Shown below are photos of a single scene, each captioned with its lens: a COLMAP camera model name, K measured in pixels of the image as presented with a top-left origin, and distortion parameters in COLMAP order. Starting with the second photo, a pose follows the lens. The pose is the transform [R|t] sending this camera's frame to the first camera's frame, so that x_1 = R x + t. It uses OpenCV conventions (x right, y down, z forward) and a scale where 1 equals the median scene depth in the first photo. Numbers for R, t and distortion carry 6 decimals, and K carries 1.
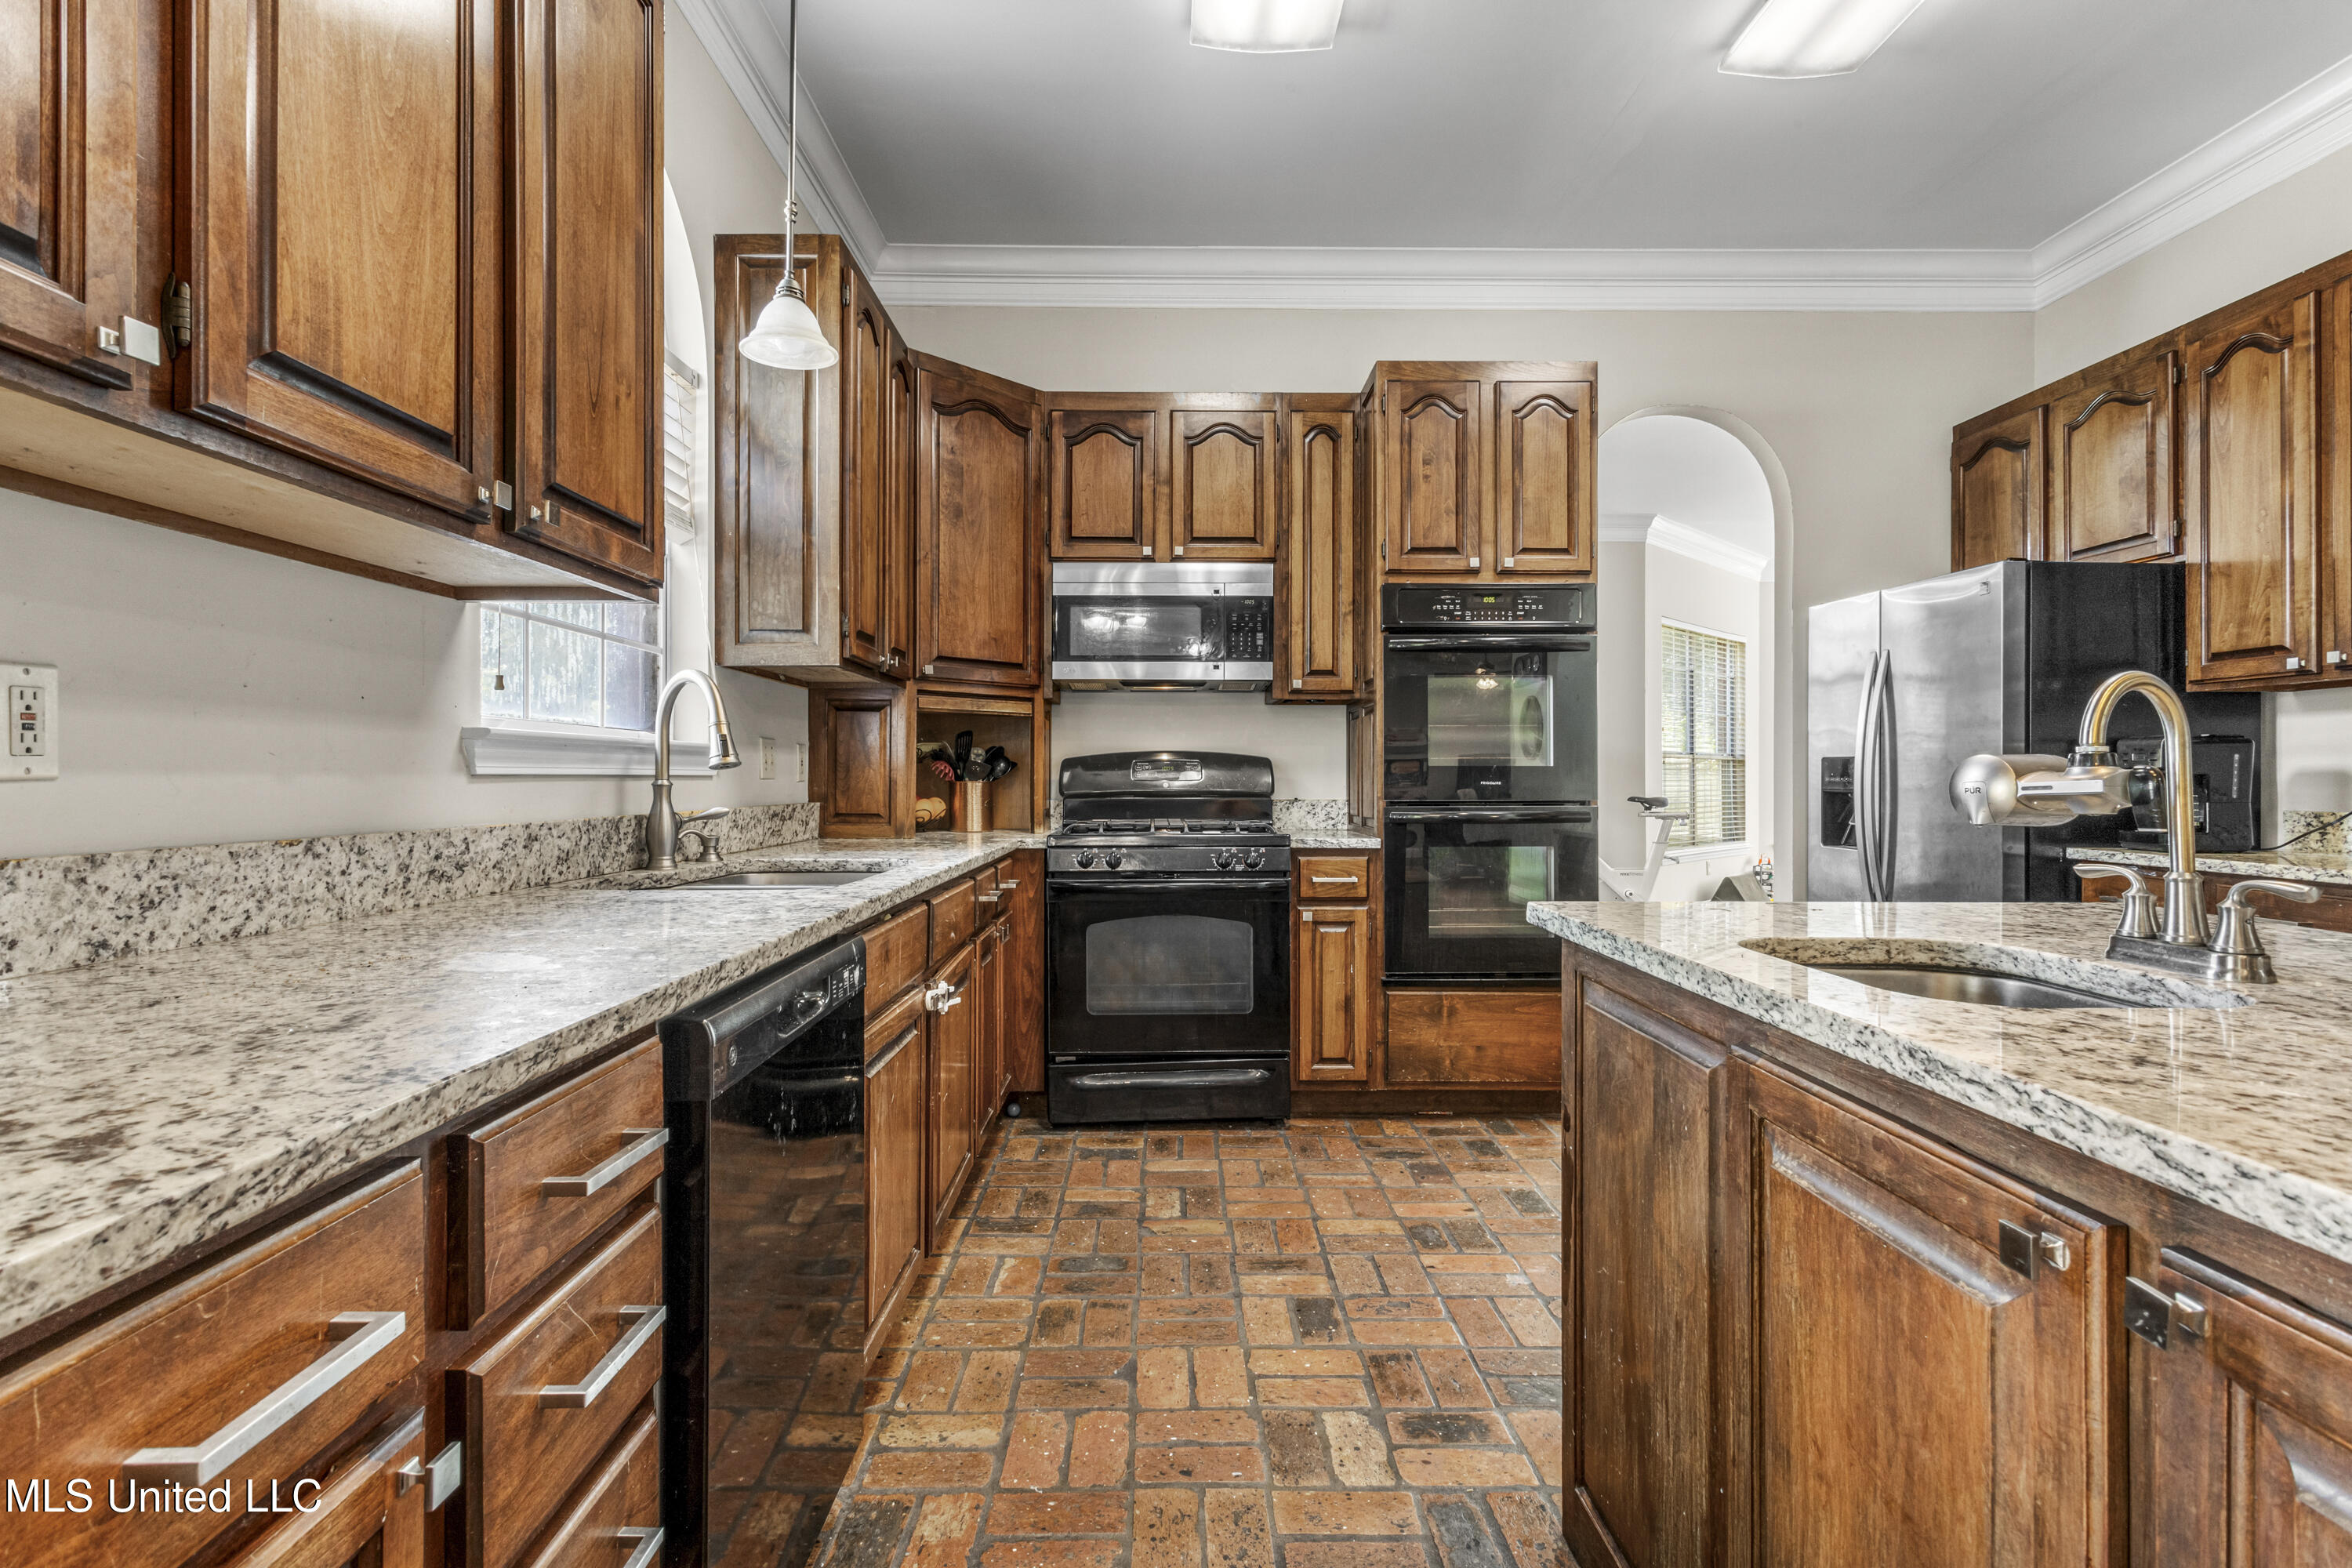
lens RADIAL K [[1122.5, 0, 1169.7], [0, 1122.5, 774.4], [0, 0, 1]] dist [0.000968, 0.001122]
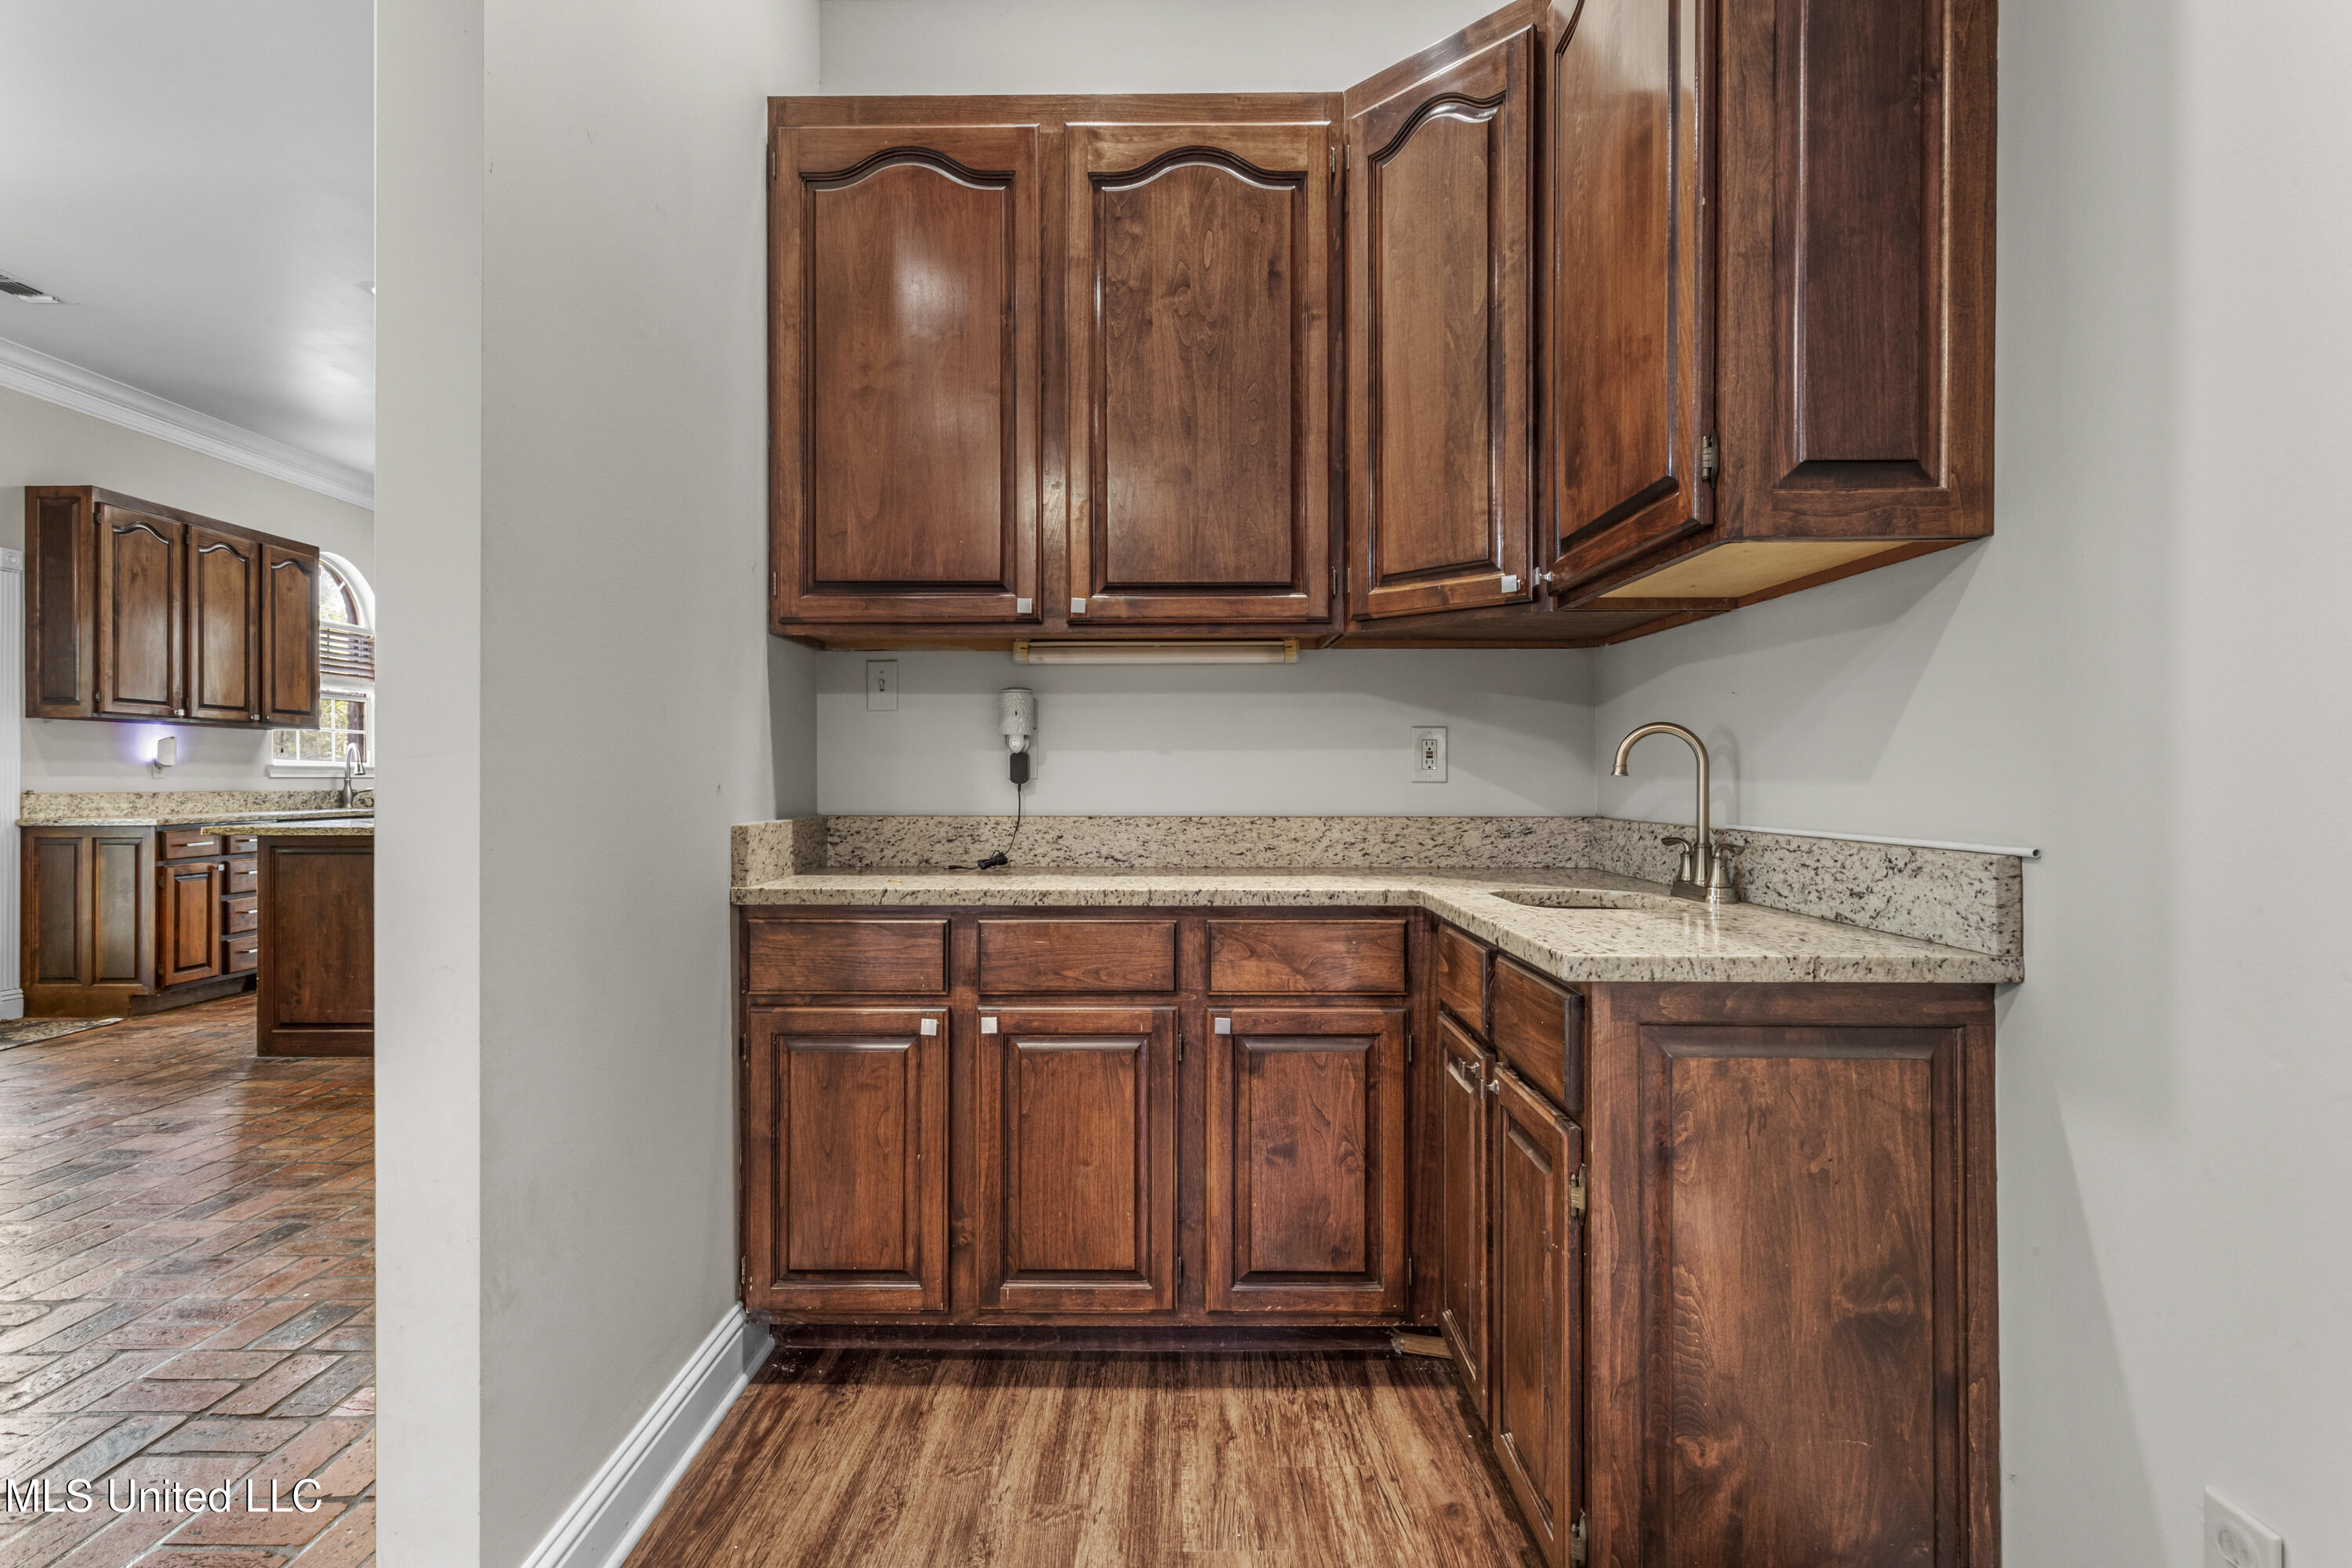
lens RADIAL K [[1122.5, 0, 1183.7], [0, 1122.5, 779.7], [0, 0, 1]] dist [0.000968, 0.001122]
pose [[0.999971, -0.006790, -0.003523, 1.186165], [0.006800, 0.999973, 0.002945, 0.008767], [0.003503, -0.002969, 0.999989, -1.326011]]
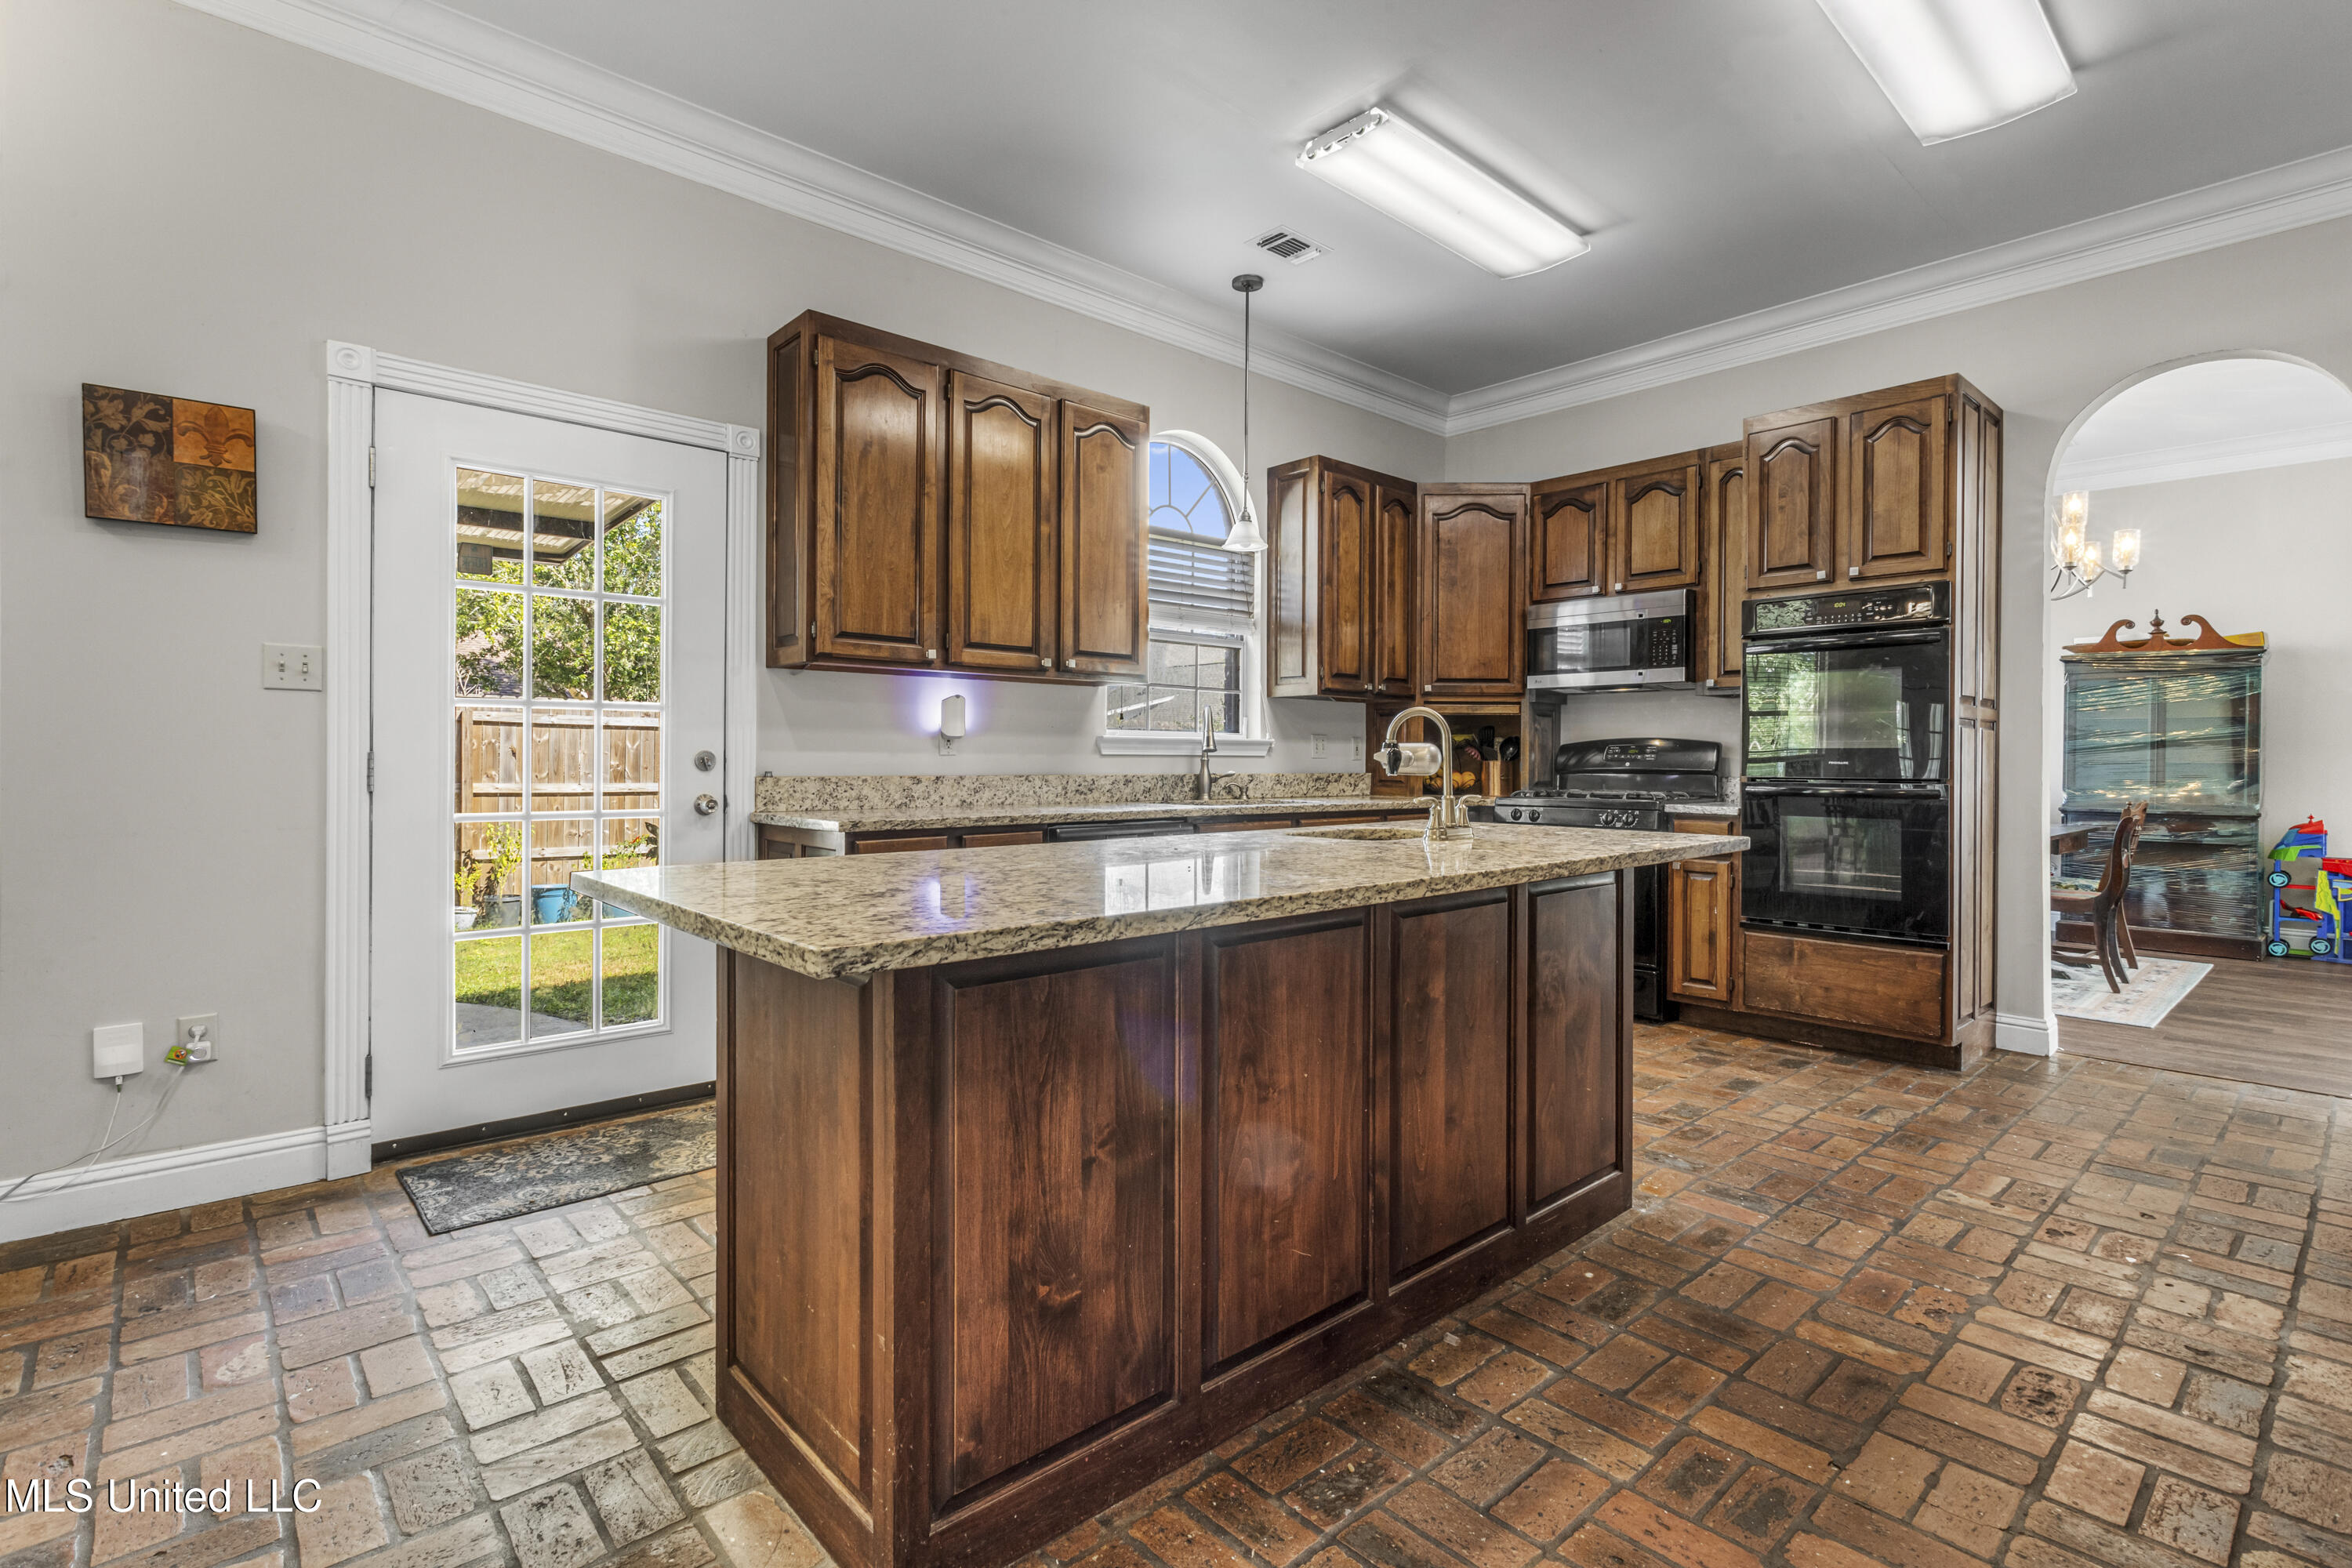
lens RADIAL K [[1122.5, 0, 1189.1], [0, 1122.5, 765.2], [0, 0, 1]] dist [0.000968, 0.001122]
pose [[0.674347, 0.004392, -0.738401, 0.694745], [-0.001570, 0.999989, 0.004513, 0.006039], [0.738413, -0.001884, 0.674346, -0.281737]]
